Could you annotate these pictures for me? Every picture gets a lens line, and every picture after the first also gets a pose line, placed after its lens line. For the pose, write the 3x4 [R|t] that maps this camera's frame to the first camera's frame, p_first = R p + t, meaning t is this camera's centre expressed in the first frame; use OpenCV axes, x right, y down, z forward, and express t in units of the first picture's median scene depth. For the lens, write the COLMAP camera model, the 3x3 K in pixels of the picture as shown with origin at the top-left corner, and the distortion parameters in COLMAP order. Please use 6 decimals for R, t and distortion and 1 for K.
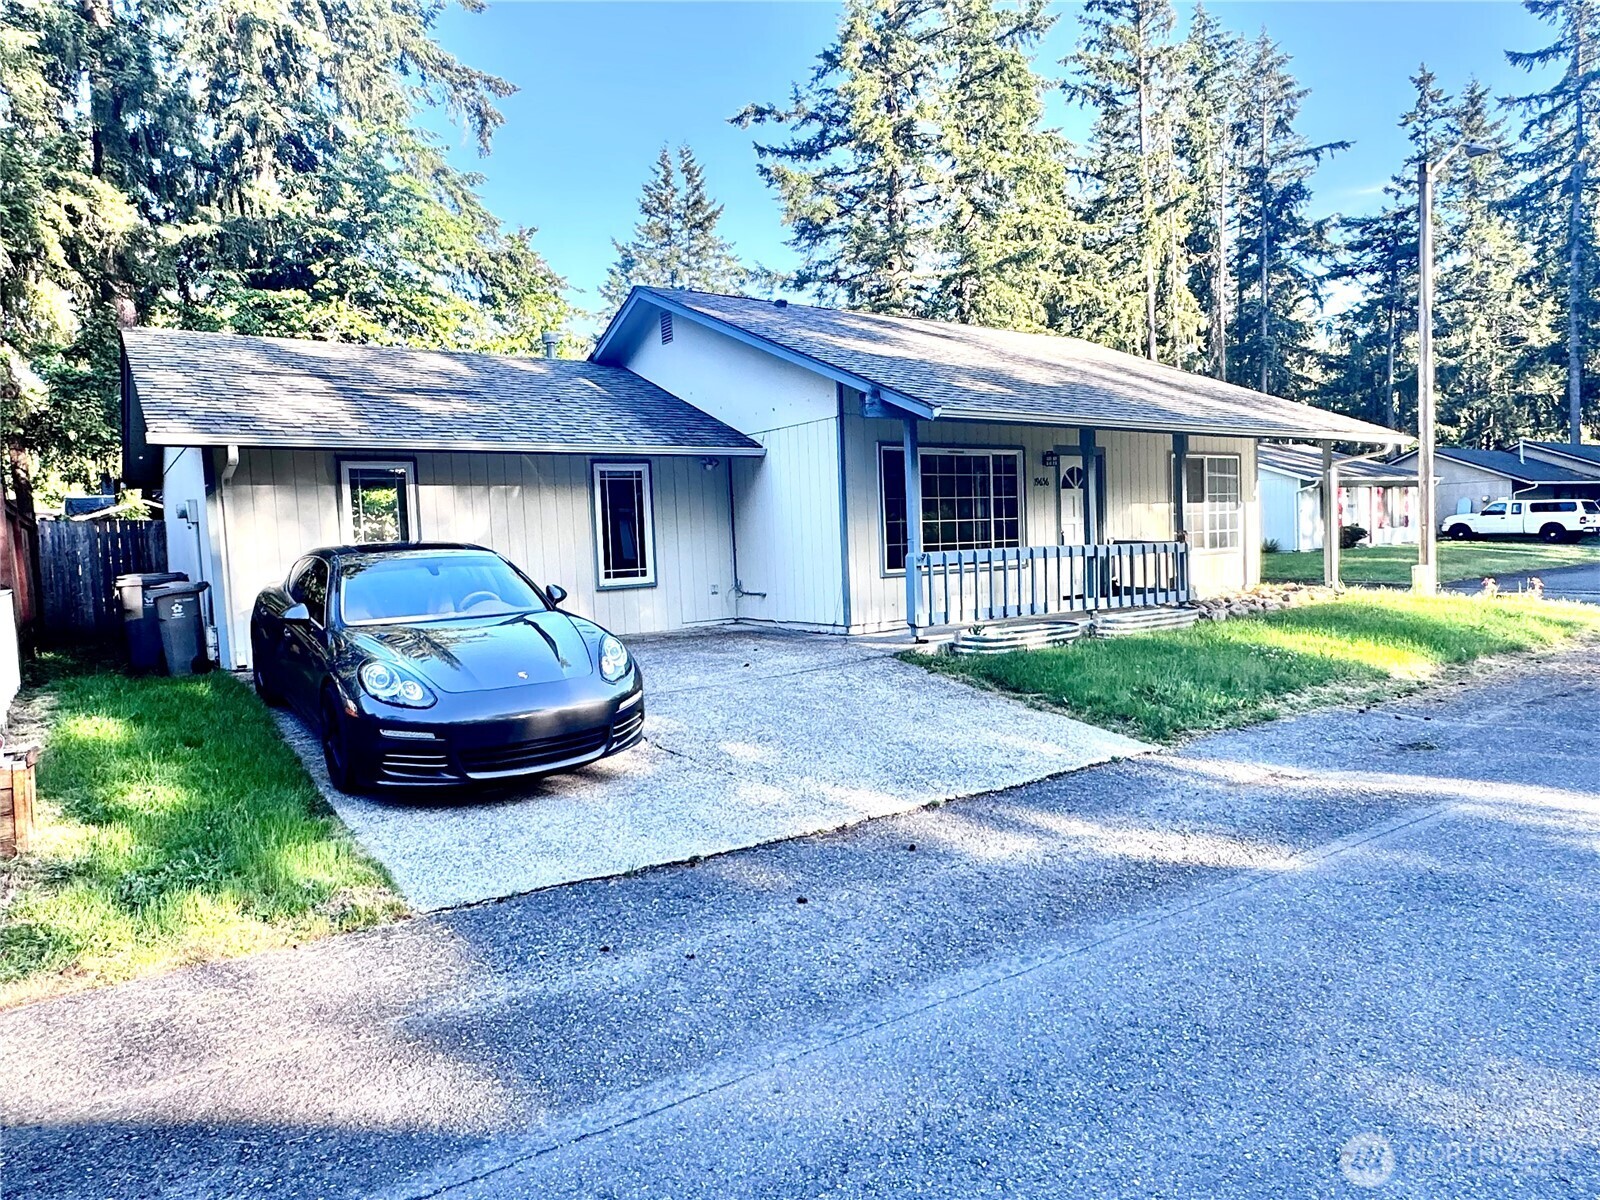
lens RADIAL K [[1029.5, 0, 800.3], [0, 1029.5, 602.7], [0, 0, 1]] dist [-0.005821, 0.005080]
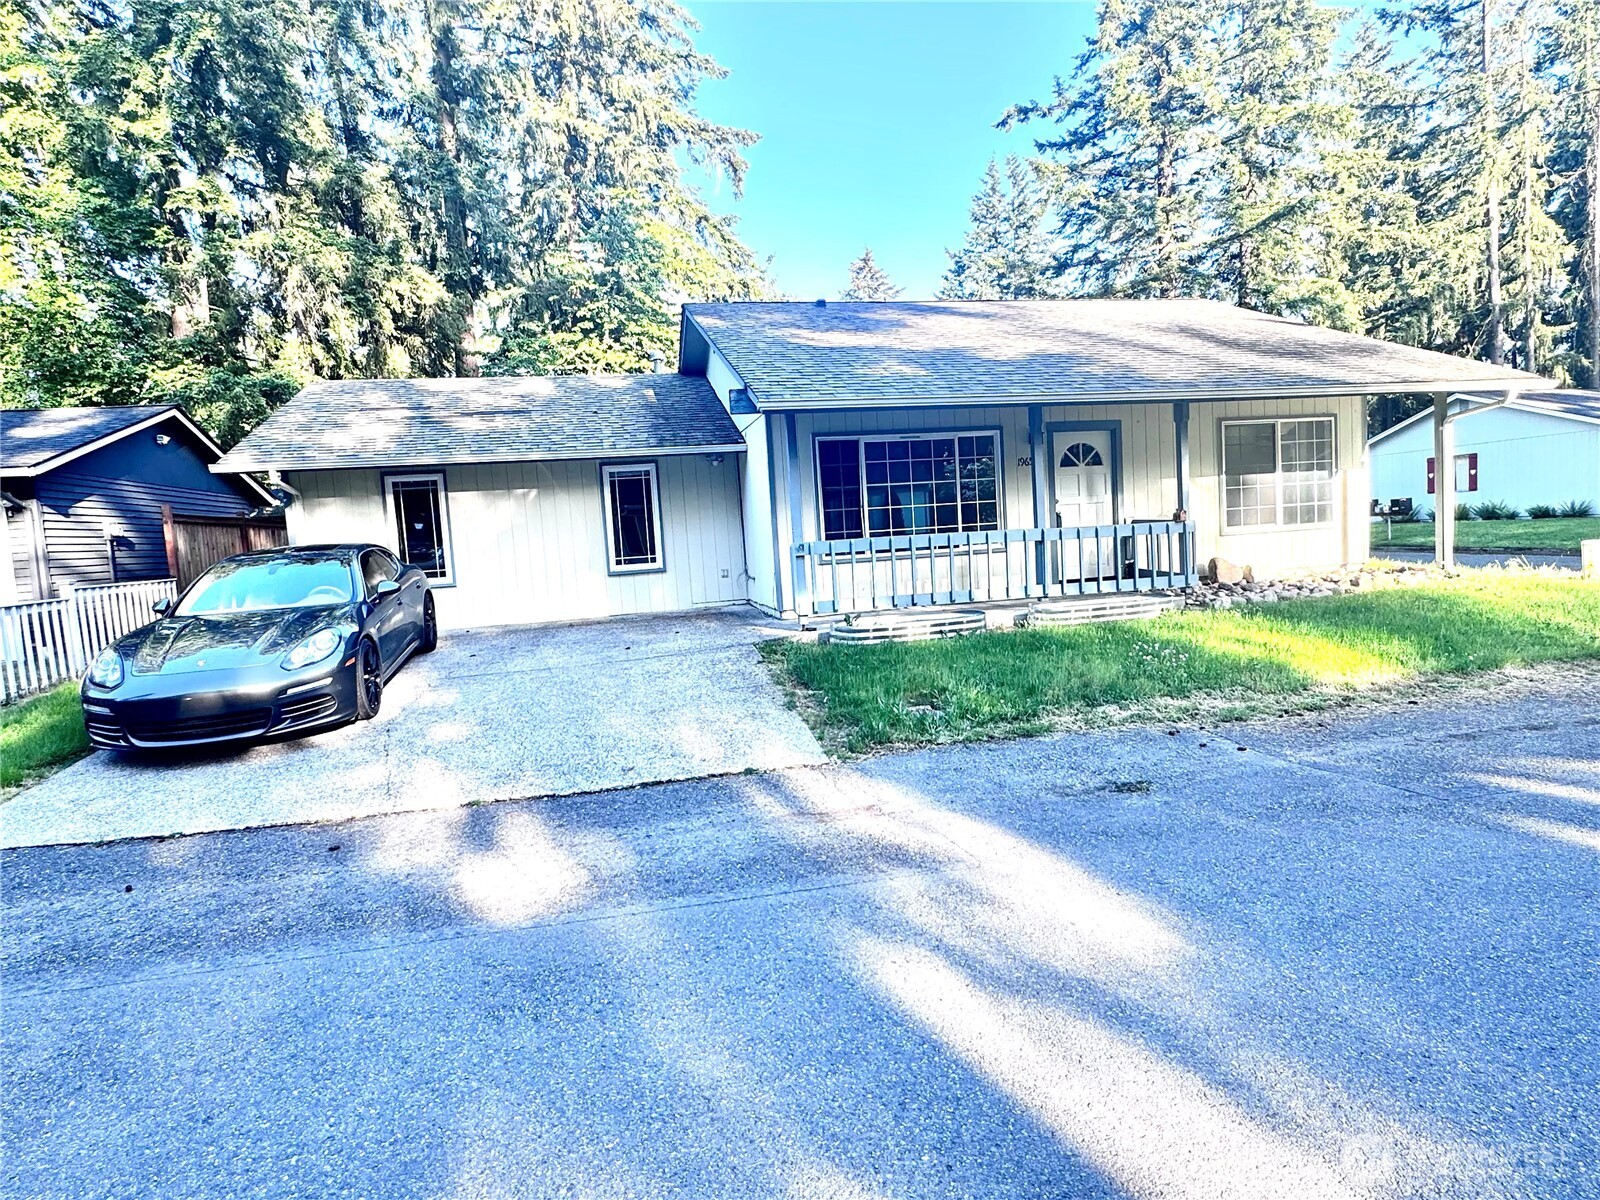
lens RADIAL K [[886.3, 0, 797.6], [0, 886.3, 599.6], [0, 0, 1]] dist [0.002635, -0.006464]
pose [[0.918161, 0.012809, -0.396001, 0.231349], [0.001912, 0.999322, 0.036757, -0.012158], [0.396203, -0.034506, 0.917514, 0.094977]]
